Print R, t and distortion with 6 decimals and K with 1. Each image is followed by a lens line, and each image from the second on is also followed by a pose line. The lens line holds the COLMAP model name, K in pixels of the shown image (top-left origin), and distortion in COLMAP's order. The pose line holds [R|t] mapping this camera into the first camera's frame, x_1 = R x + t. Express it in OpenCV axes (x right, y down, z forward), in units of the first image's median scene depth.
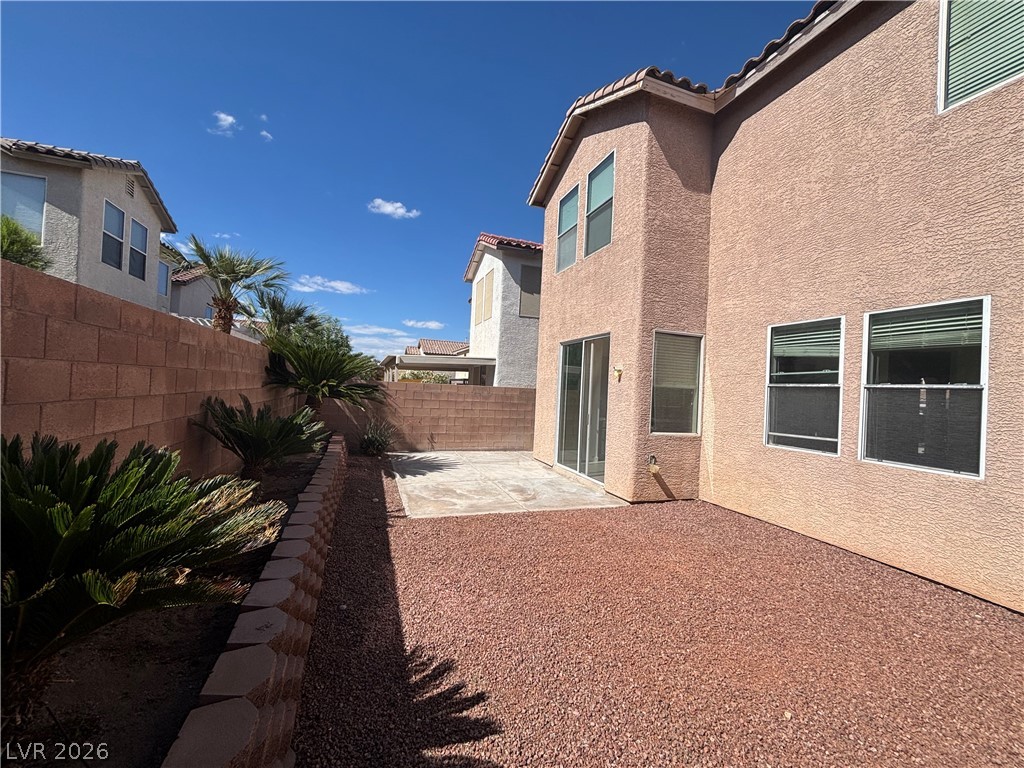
lens RADIAL K [[413.9, 0, 511.0], [0, 413.9, 385.2], [0, 0, 1]] dist [-0.002950, 0.000364]
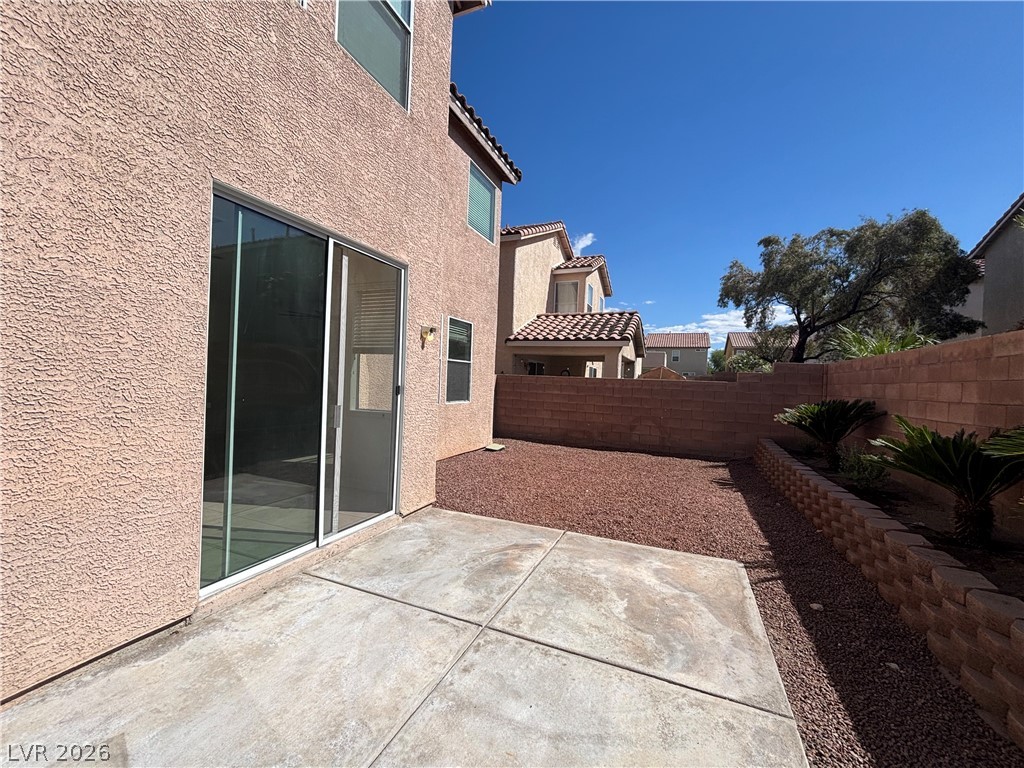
lens RADIAL K [[413.9, 0, 510.3], [0, 413.9, 386.0], [0, 0, 1]] dist [-0.002950, 0.000364]
pose [[-0.737354, -0.083189, 0.670365, -0.340537], [-0.077837, 0.996241, 0.038014, 0.017487], [-0.671008, -0.024149, -0.741057, 1.517494]]
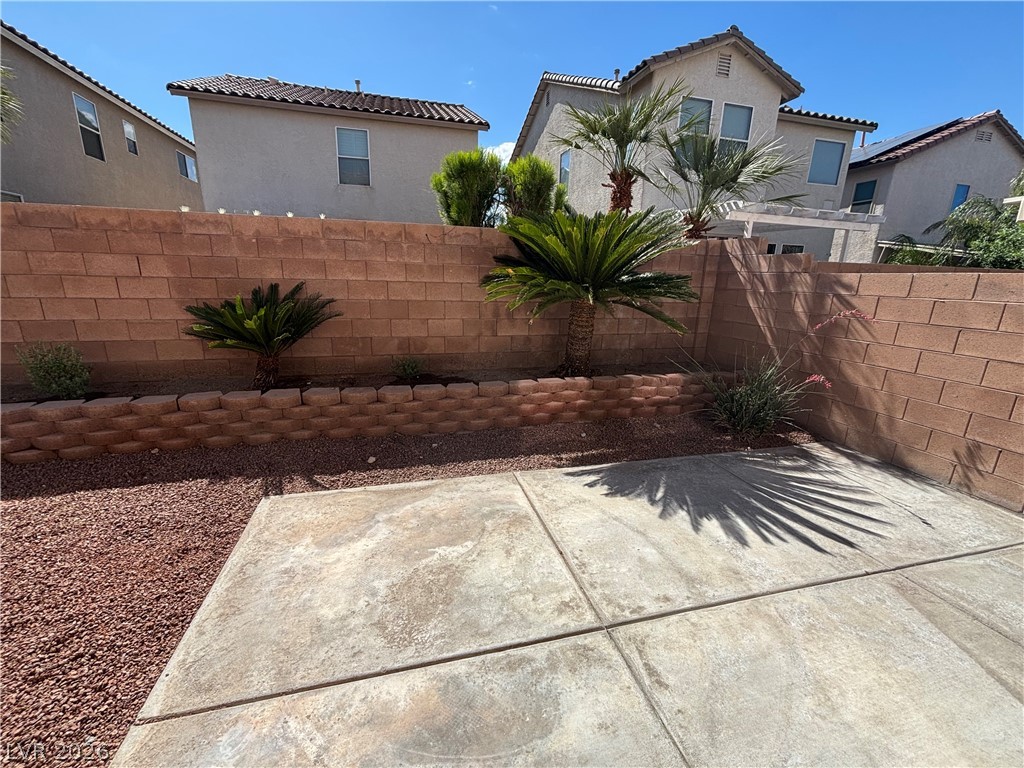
lens RADIAL K [[413.9, 0, 512.0], [0, 413.9, 384.6], [0, 0, 1]] dist [-0.002950, 0.000364]
pose [[-0.070304, 0.205850, -0.976055, 0.220344], [-0.020116, 0.977984, 0.207706, 0.033067], [0.997323, 0.034237, -0.064615, 1.157821]]
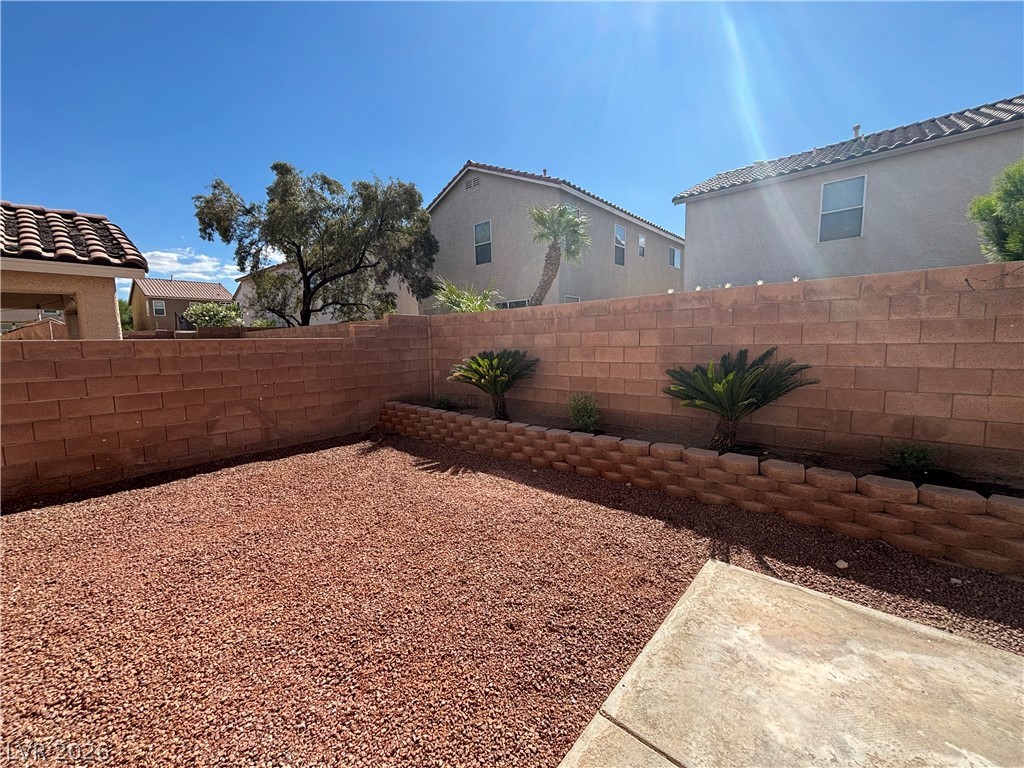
lens RADIAL K [[413.9, 0, 509.5], [0, 413.9, 382.9], [0, 0, 1]] dist [-0.002950, 0.000364]
pose [[-0.873295, 0.019782, -0.486790, 0.232473], [-0.016966, 0.997334, 0.070966, 0.032895], [0.486896, 0.070233, -0.870632, 1.133576]]
